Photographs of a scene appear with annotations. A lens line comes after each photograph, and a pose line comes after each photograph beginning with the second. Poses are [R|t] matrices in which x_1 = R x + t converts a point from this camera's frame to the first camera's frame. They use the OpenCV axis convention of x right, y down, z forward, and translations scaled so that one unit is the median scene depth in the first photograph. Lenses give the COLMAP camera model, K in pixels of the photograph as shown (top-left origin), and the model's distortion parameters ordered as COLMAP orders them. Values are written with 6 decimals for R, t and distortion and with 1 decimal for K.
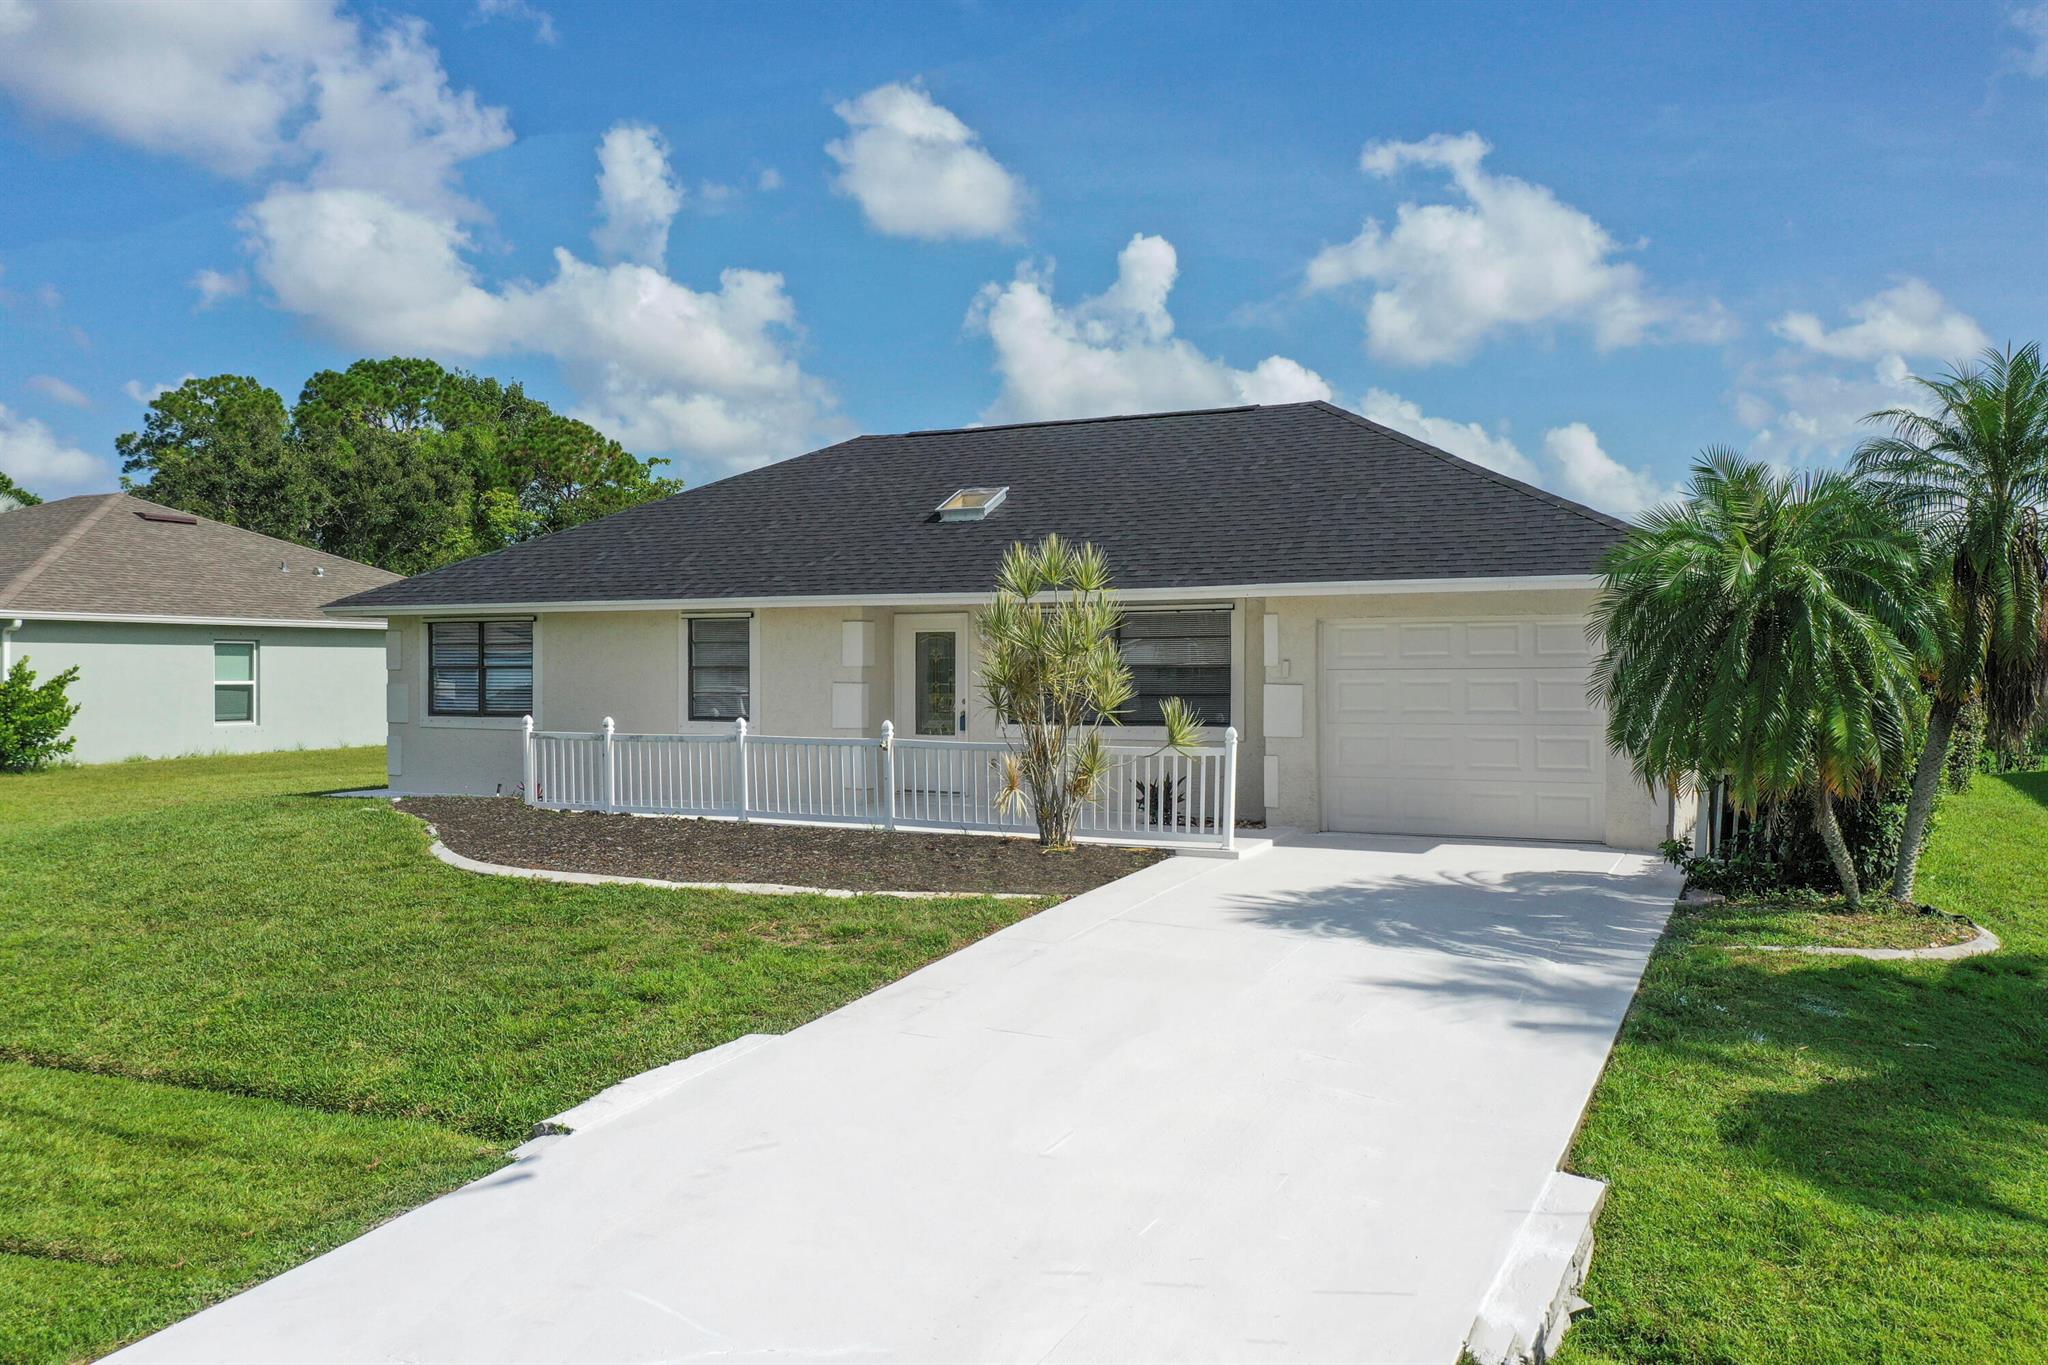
lens RADIAL K [[1698.9, 0, 1020.0], [0, 1698.9, 684.7], [0, 0, 1]] dist [0.012771, 0.006525]
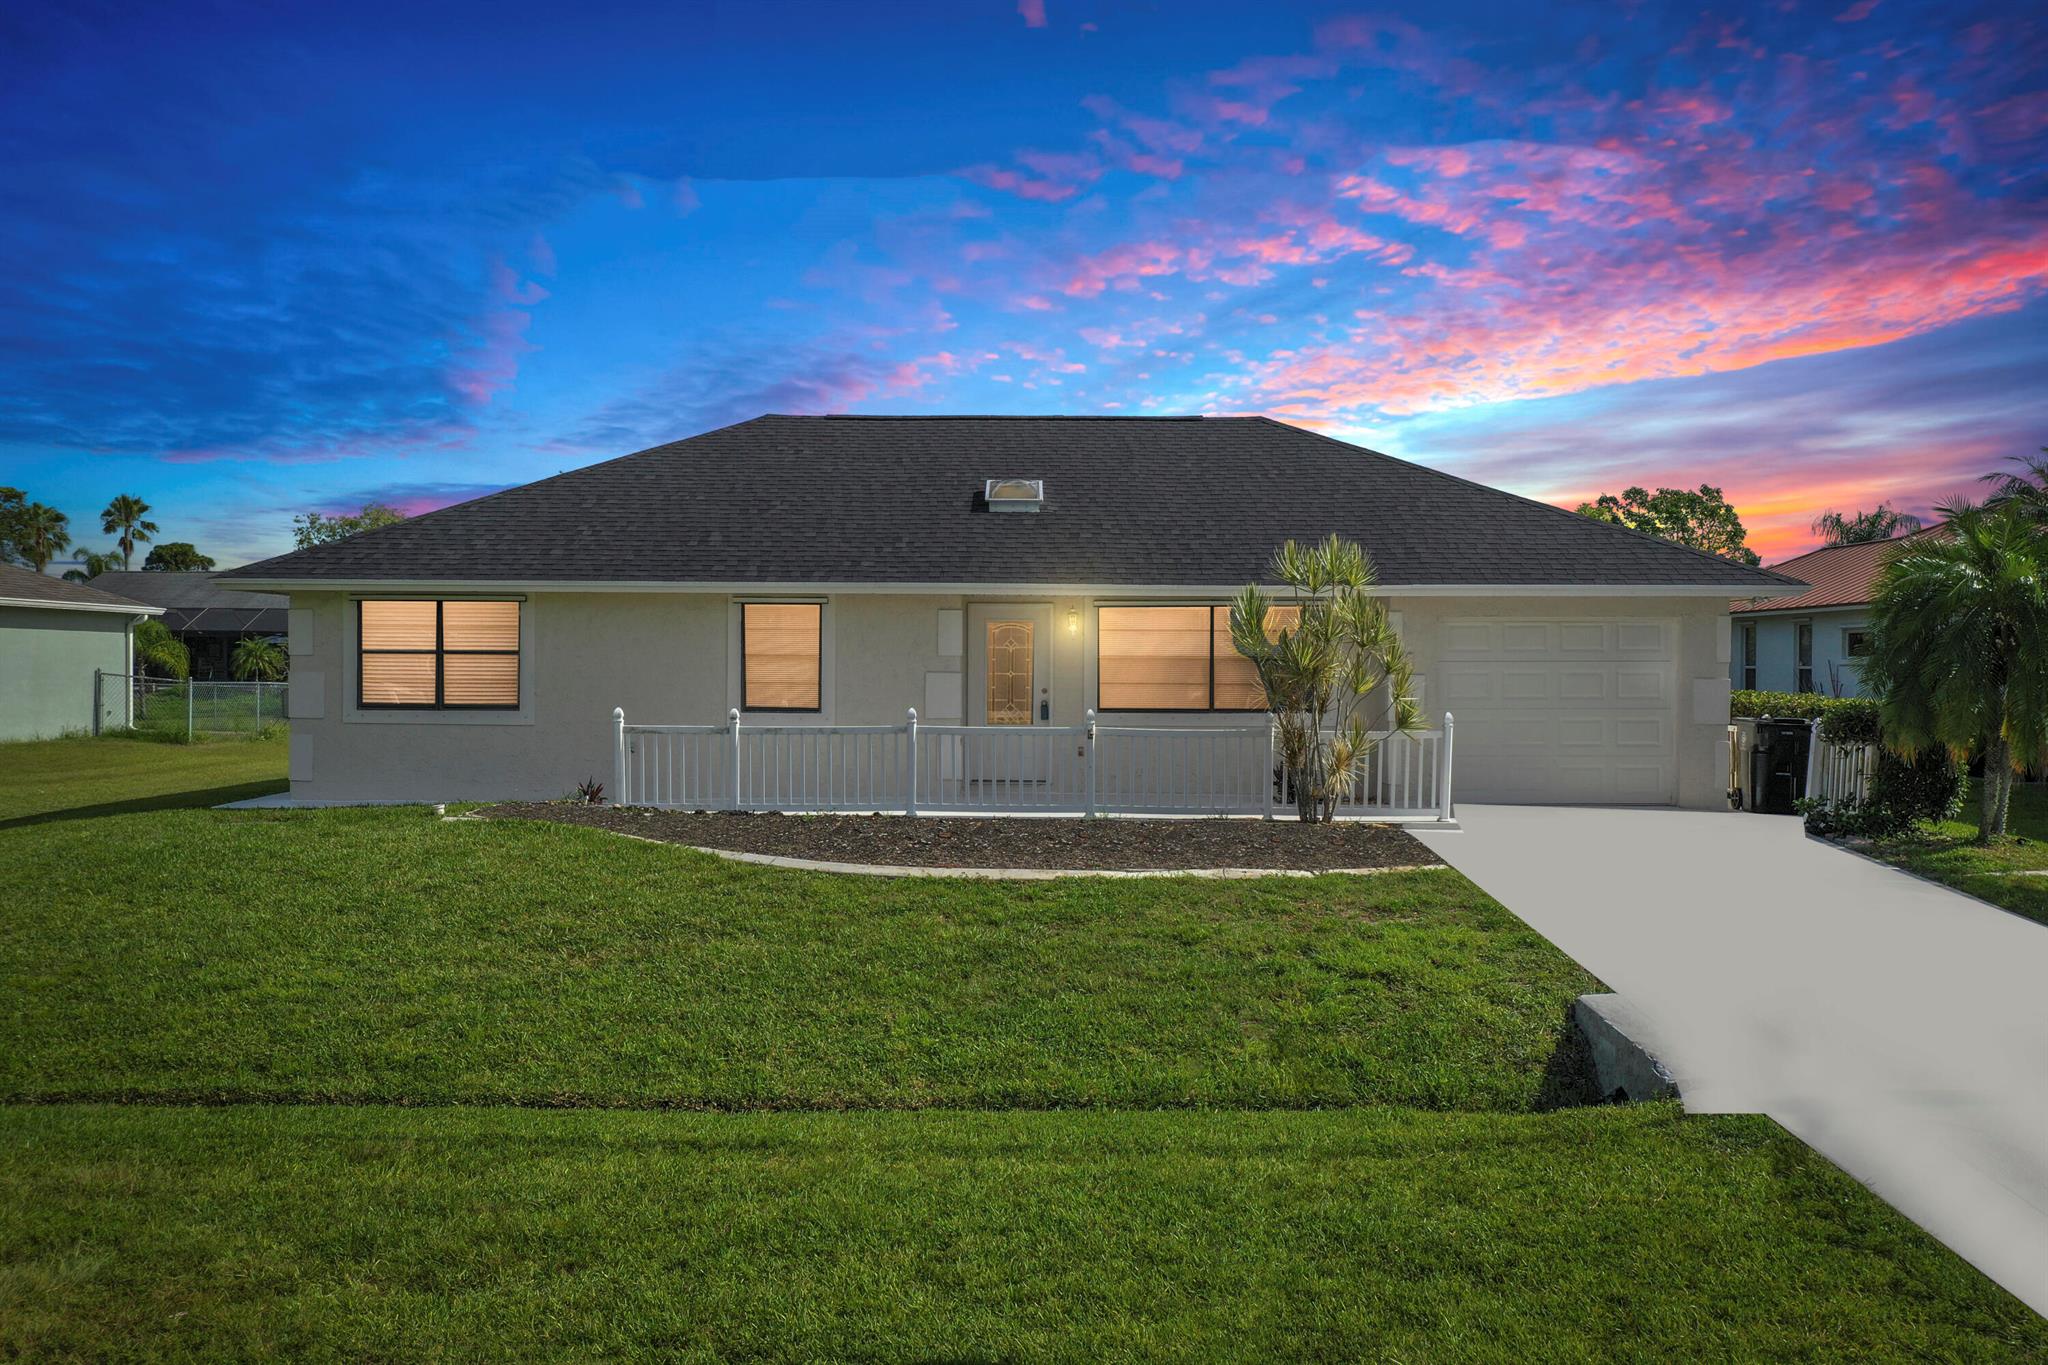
lens RADIAL K [[1698.9, 0, 1029.7], [0, 1698.9, 685.3], [0, 0, 1]] dist [0.012771, 0.006525]
pose [[0.895688, 0.000012, 0.444682, -0.499556], [-0.003208, 0.999974, 0.006435, -0.000033], [-0.444671, -0.007190, 0.895665, 0.092777]]
